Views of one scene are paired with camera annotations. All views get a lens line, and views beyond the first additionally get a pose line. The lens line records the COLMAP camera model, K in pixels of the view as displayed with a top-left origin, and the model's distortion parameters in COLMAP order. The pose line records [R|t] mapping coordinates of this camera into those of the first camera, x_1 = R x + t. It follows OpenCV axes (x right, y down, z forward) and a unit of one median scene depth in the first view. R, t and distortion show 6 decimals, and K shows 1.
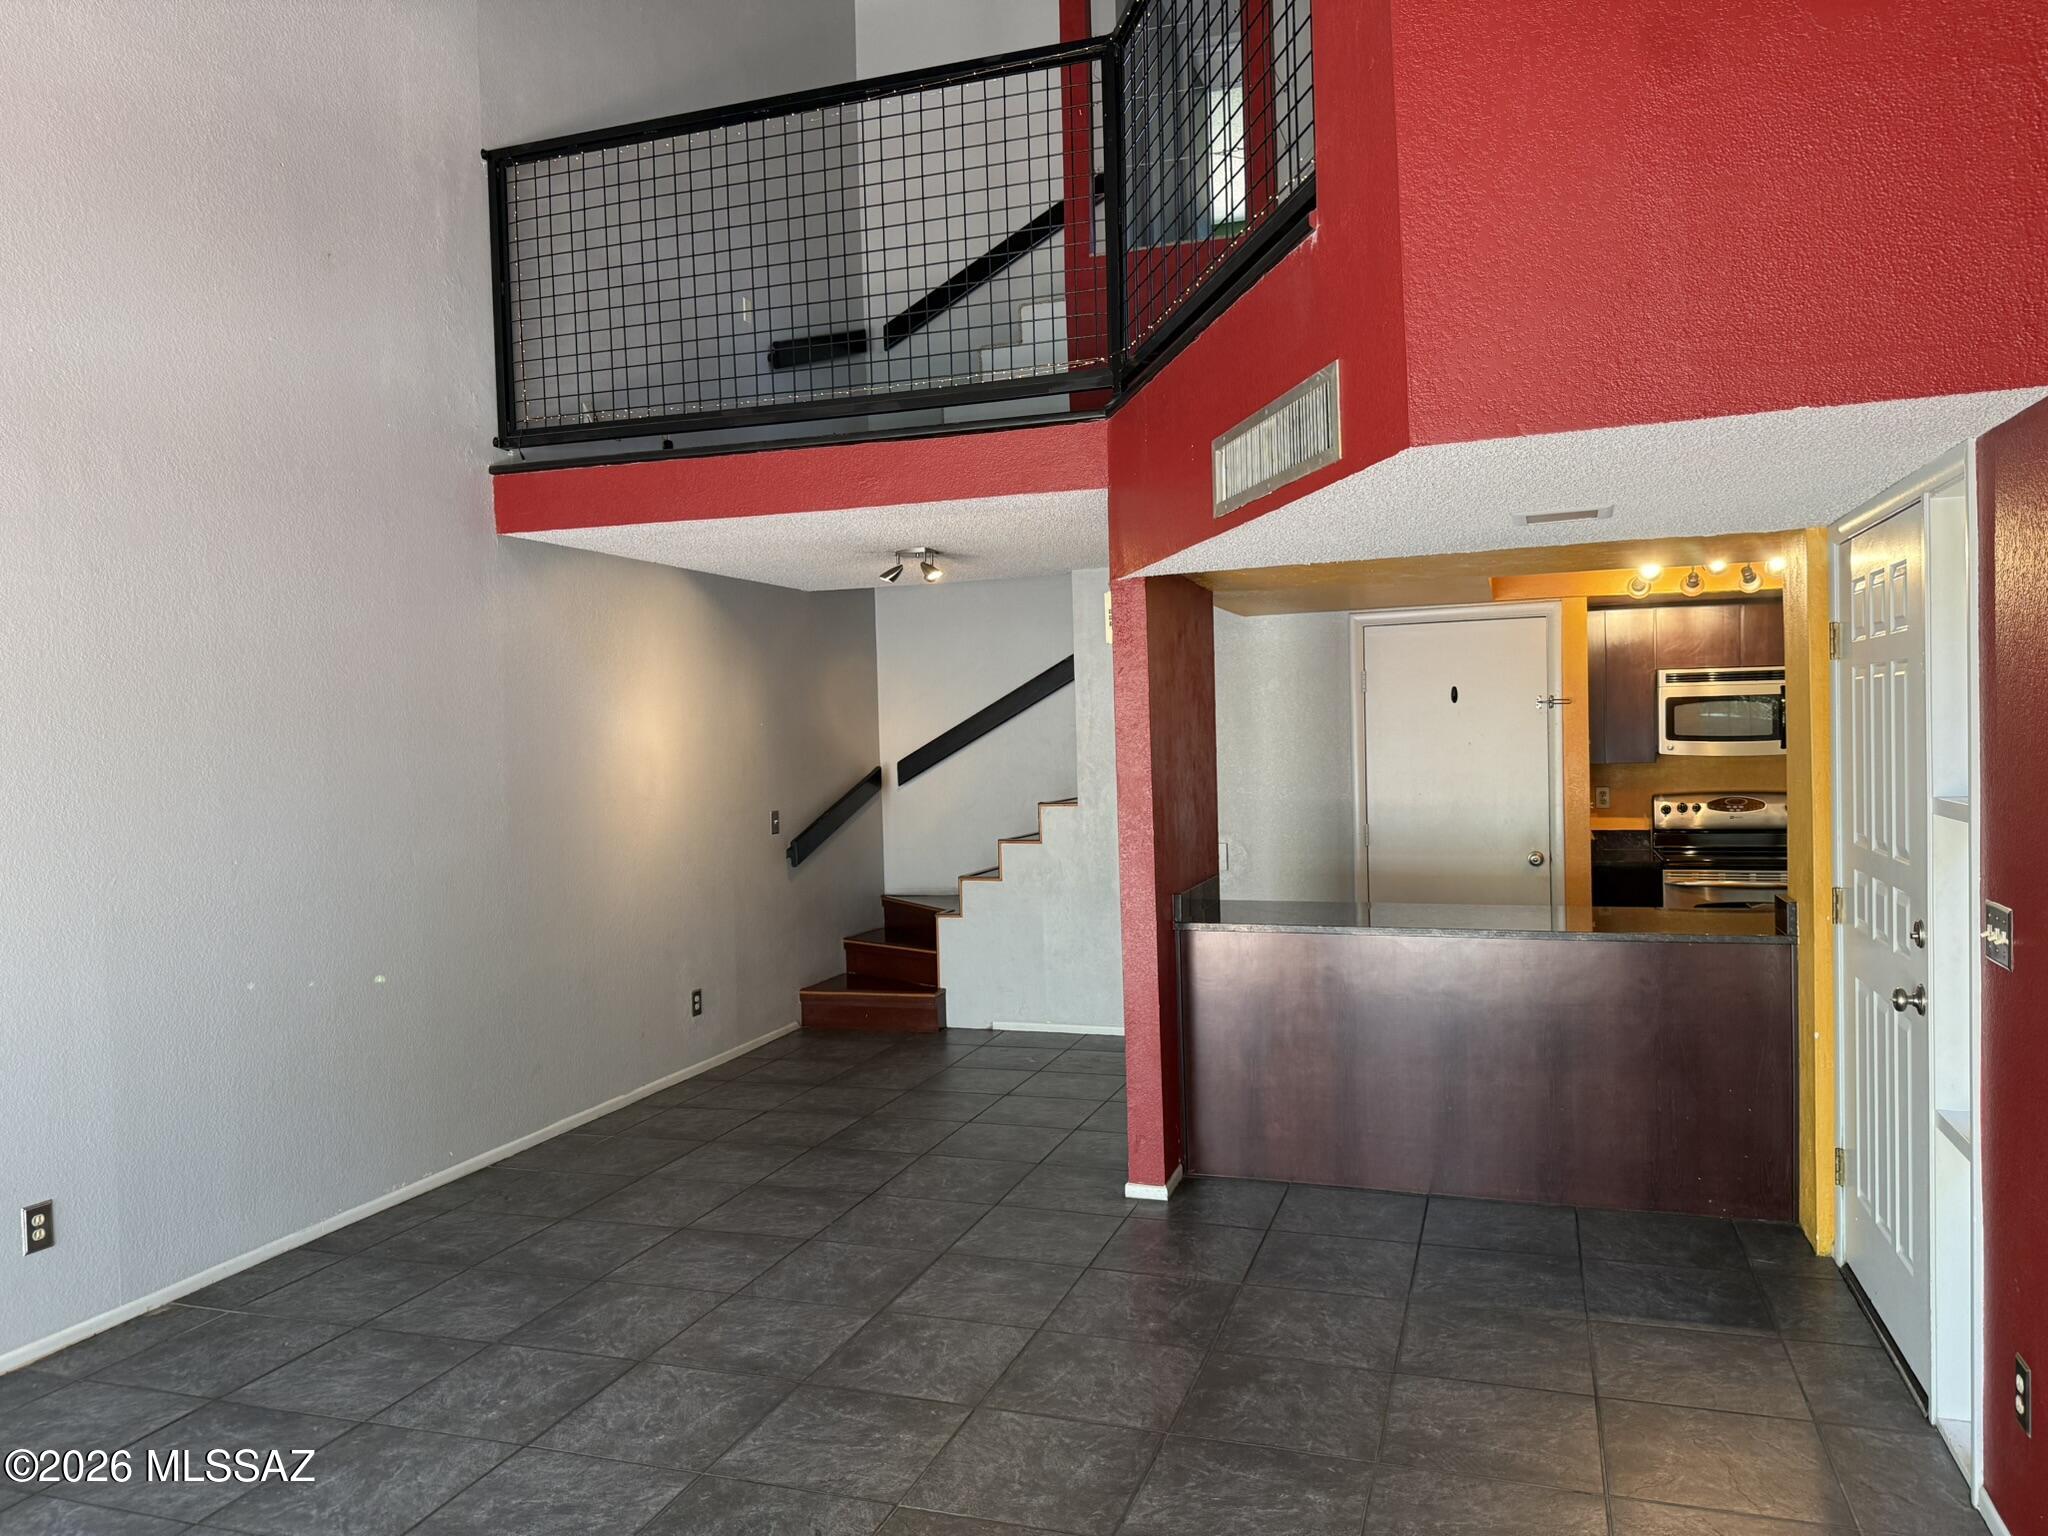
lens RADIAL K [[1430.4, 0, 1045.2], [0, 1430.4, 751.8], [0, 0, 1]] dist [0.115126, -0.158191]
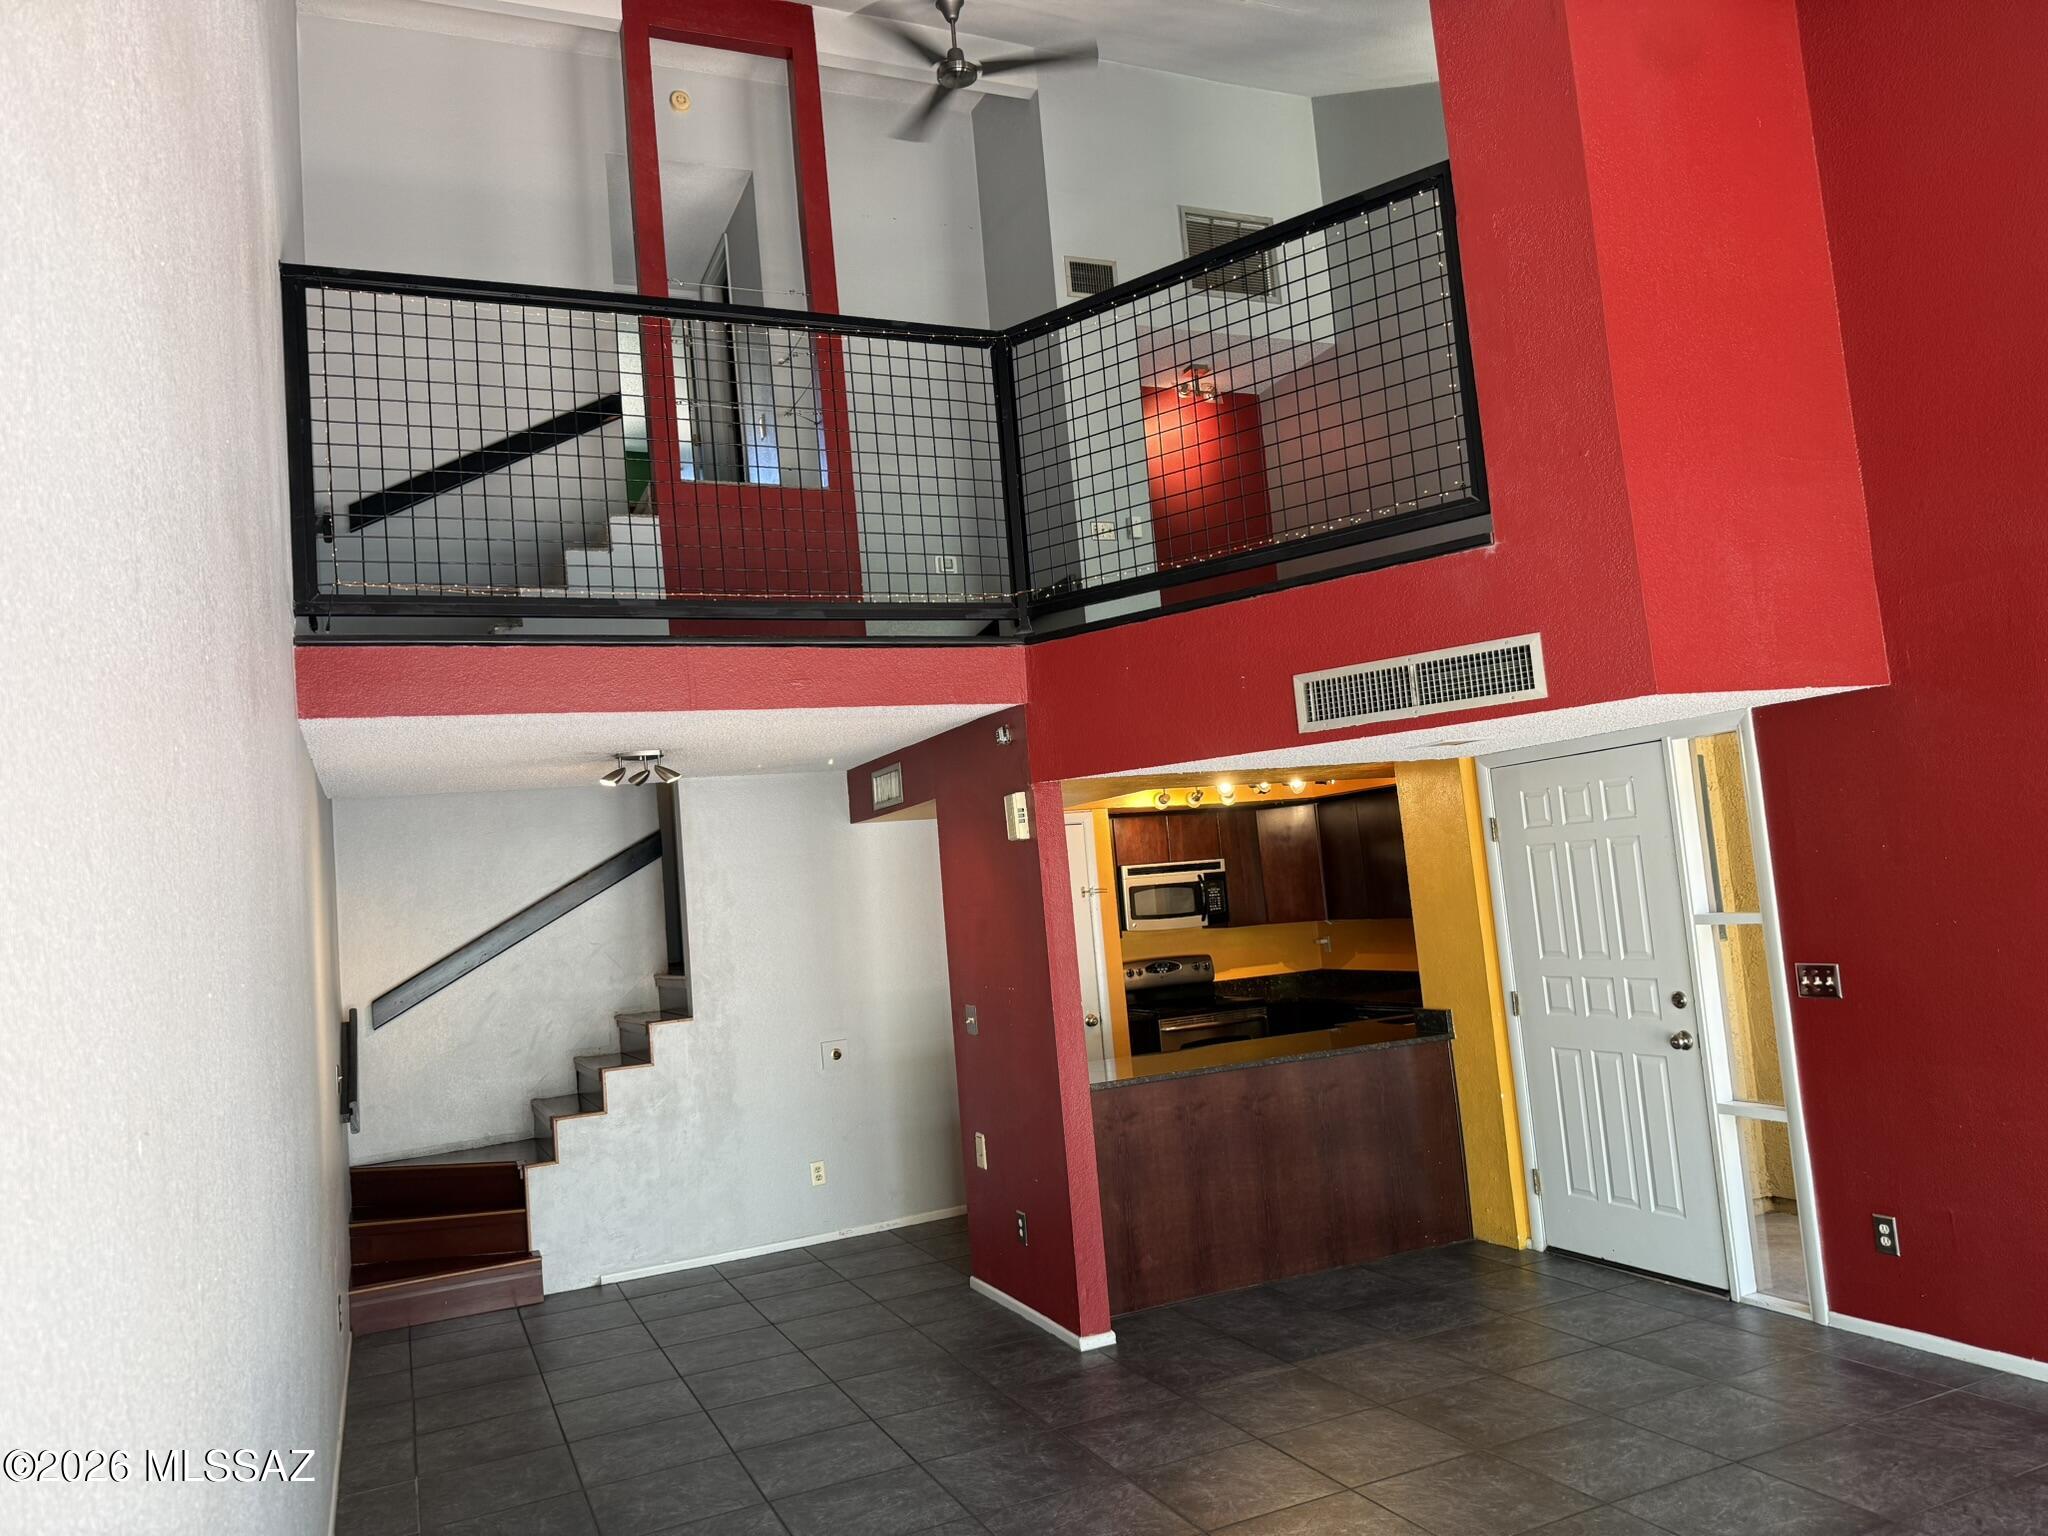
lens RADIAL K [[1430.4, 0, 1024.0], [0, 1430.4, 768.0], [0, 0, 1]] dist [0.154547, -0.263147]
pose [[0.733033, 0.024543, 0.679750, -0.641377], [0.075762, 0.990185, -0.117451, 0.000785], [-0.675960, 0.137595, 0.723979, 0.158622]]
